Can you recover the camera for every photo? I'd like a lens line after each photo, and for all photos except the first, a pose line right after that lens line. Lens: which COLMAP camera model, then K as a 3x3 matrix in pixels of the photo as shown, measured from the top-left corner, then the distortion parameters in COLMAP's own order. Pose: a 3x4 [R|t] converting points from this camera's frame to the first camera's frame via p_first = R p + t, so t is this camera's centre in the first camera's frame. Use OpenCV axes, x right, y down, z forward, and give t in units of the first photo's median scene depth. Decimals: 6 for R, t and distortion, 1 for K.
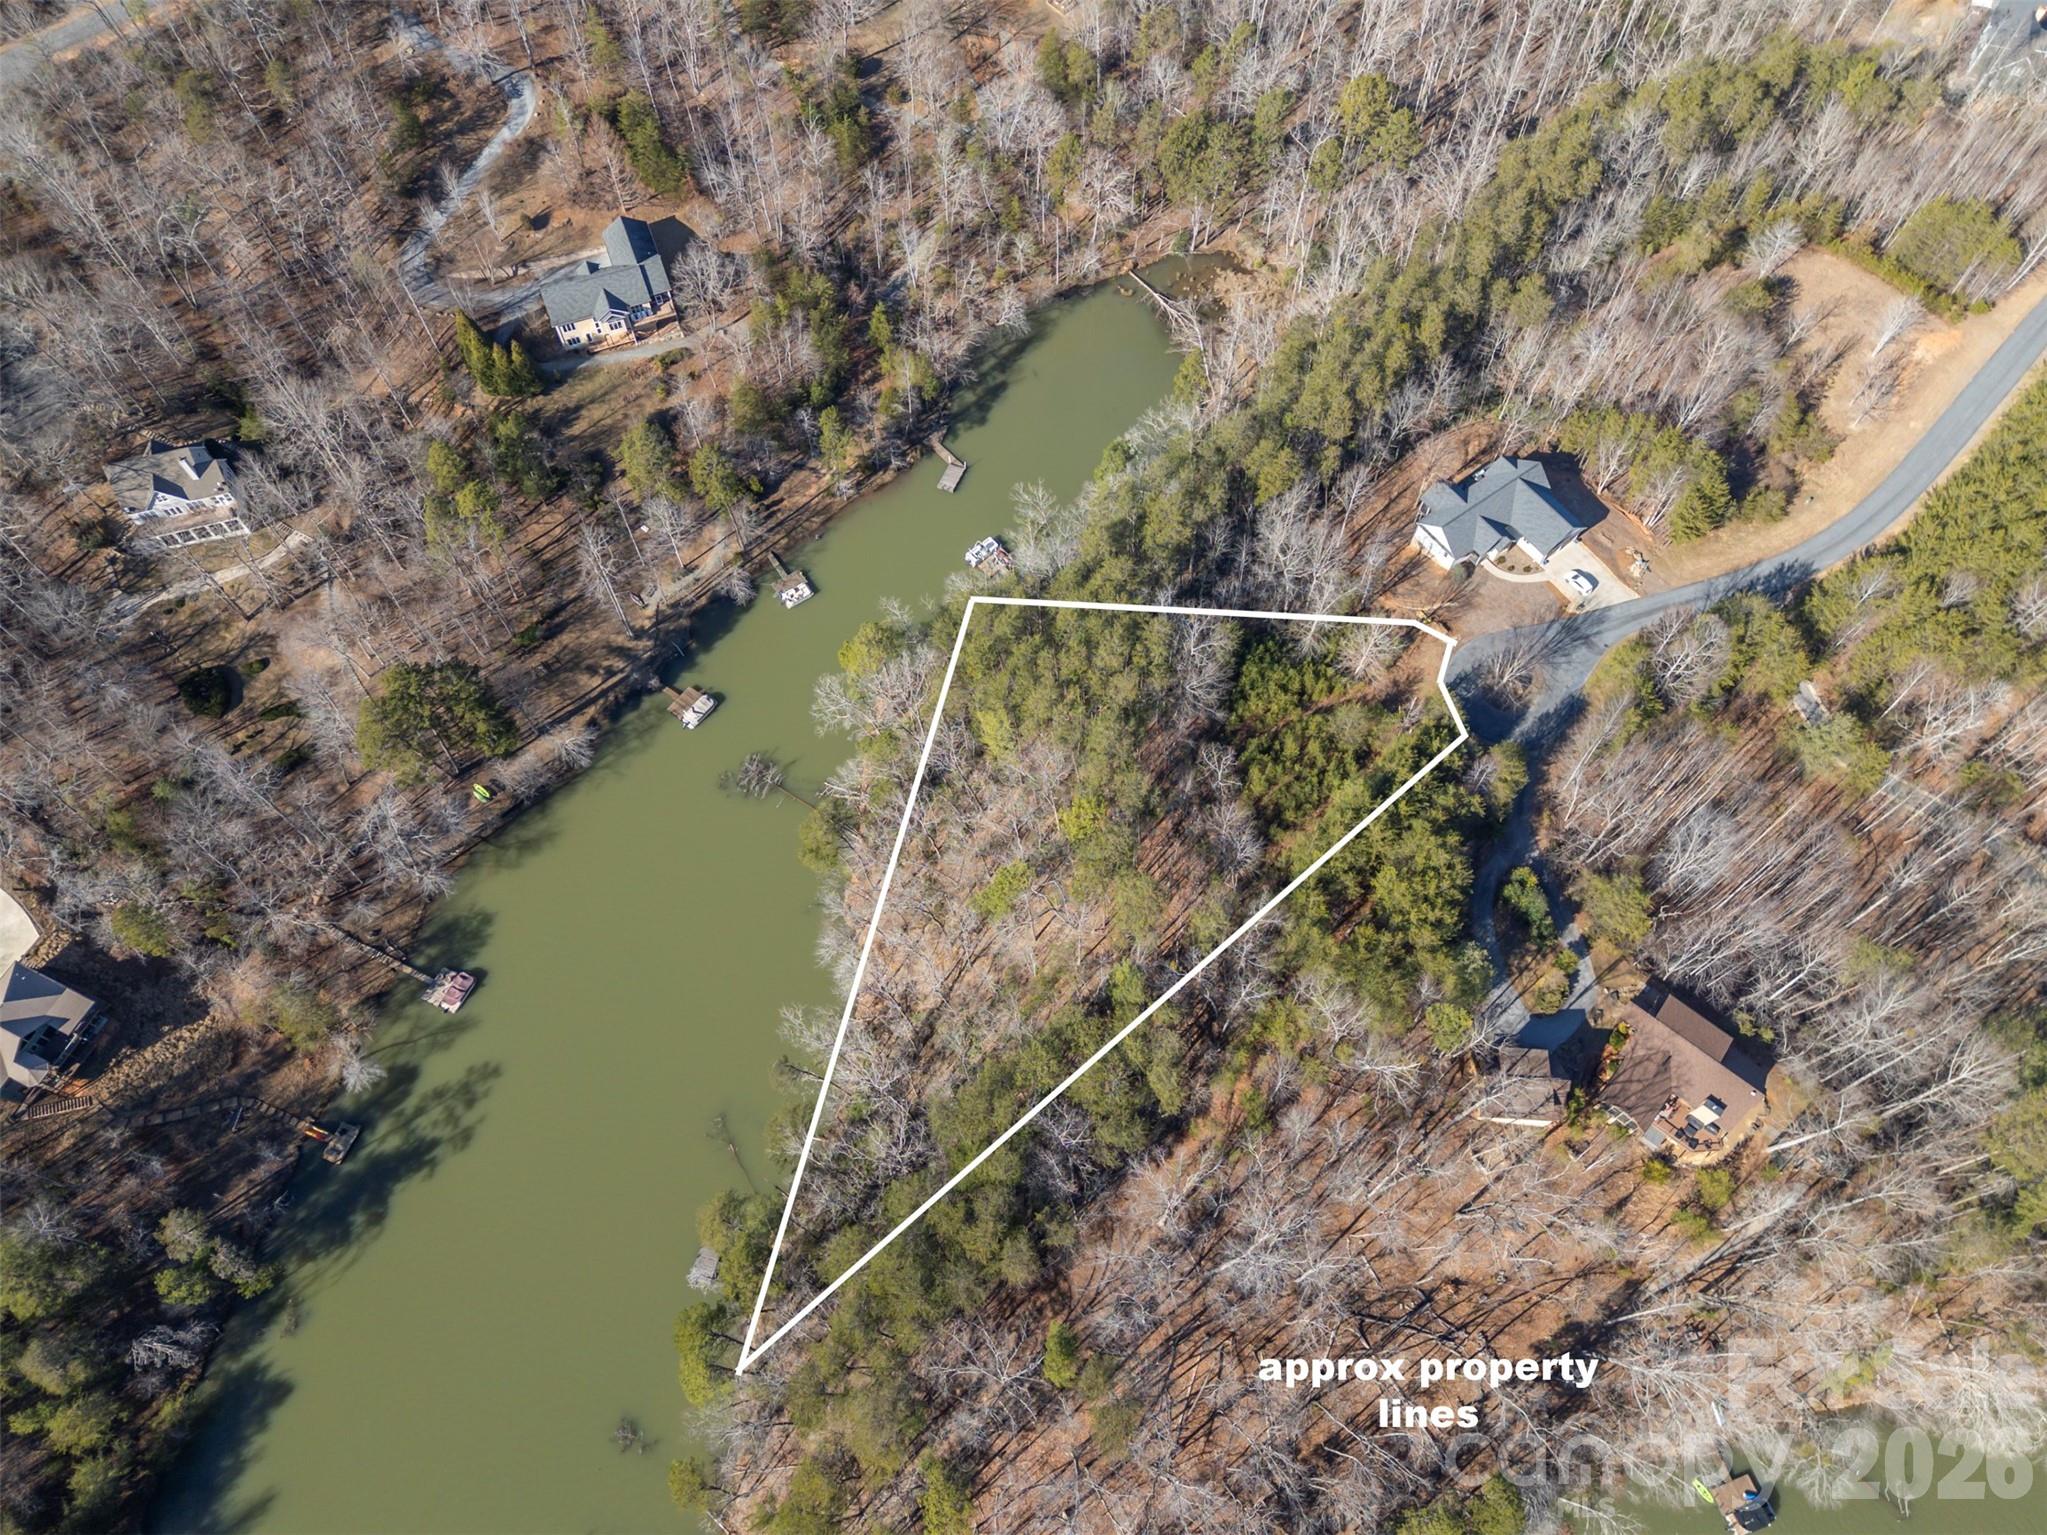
lens RADIAL K [[1494.2, 0, 1030.4], [0, 1494.2, 764.7], [0, 0, 1]] dist [0.093998, -0.104296]
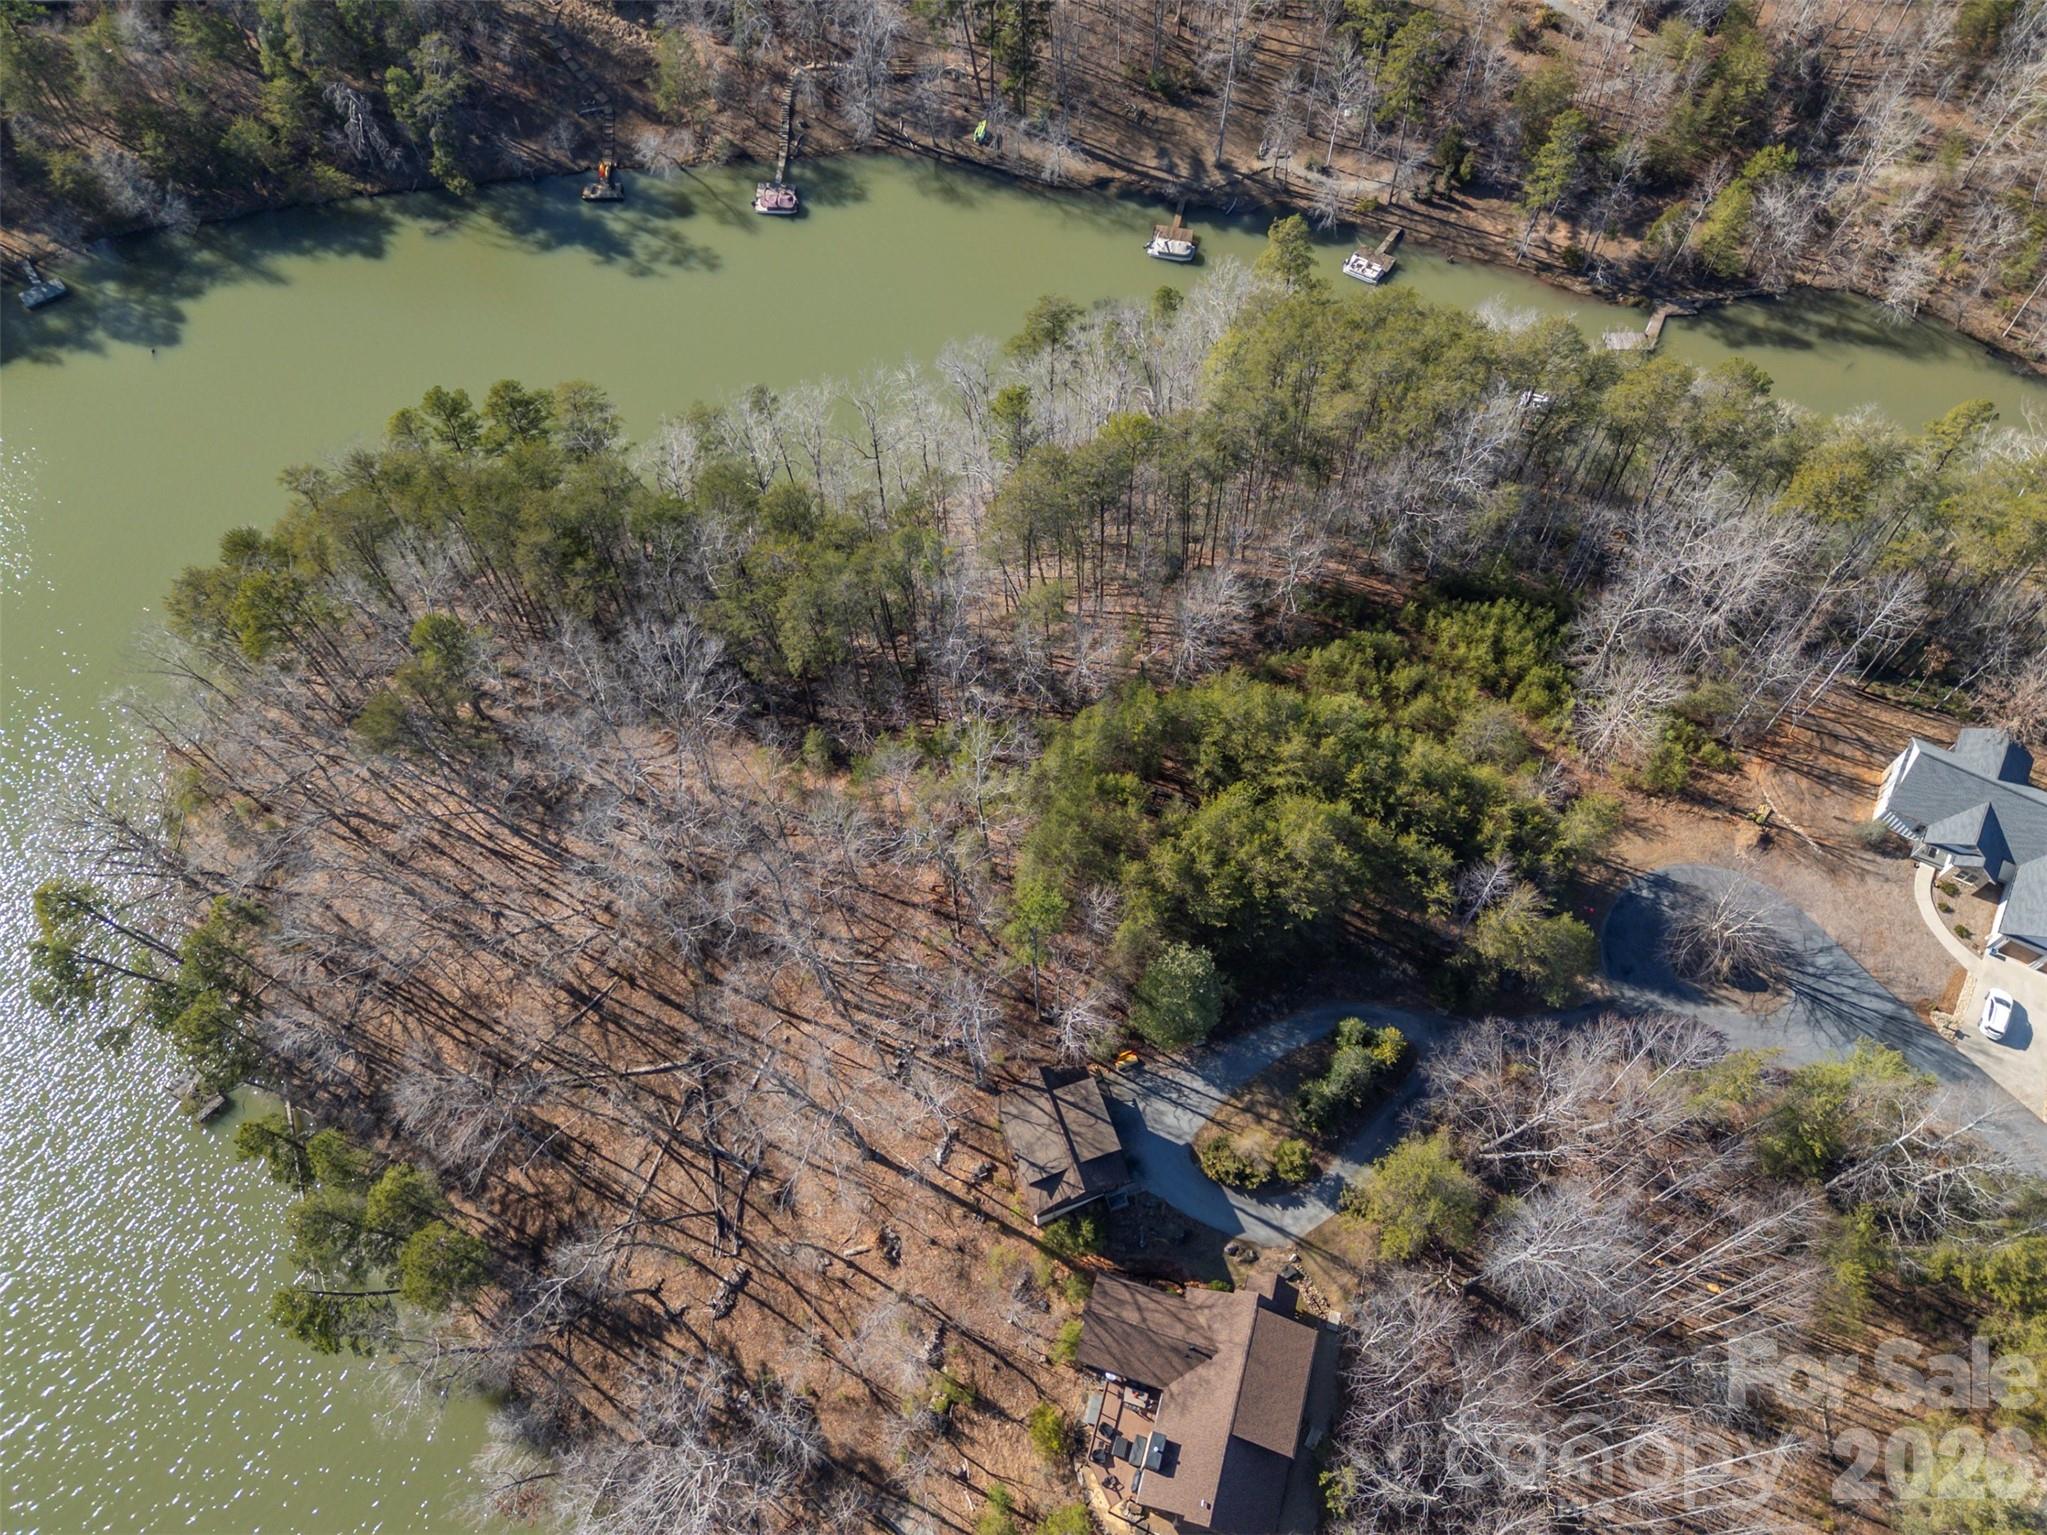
lens RADIAL K [[1494.2, 0, 1030.4], [0, 1494.2, 764.7], [0, 0, 1]] dist [0.093998, -0.104296]
pose [[0.395888, 0.793284, -0.462571, 0.410886], [-0.818363, 0.533297, 0.214185, 0.001728], [0.416598, 0.293758, 0.860321, 0.342767]]
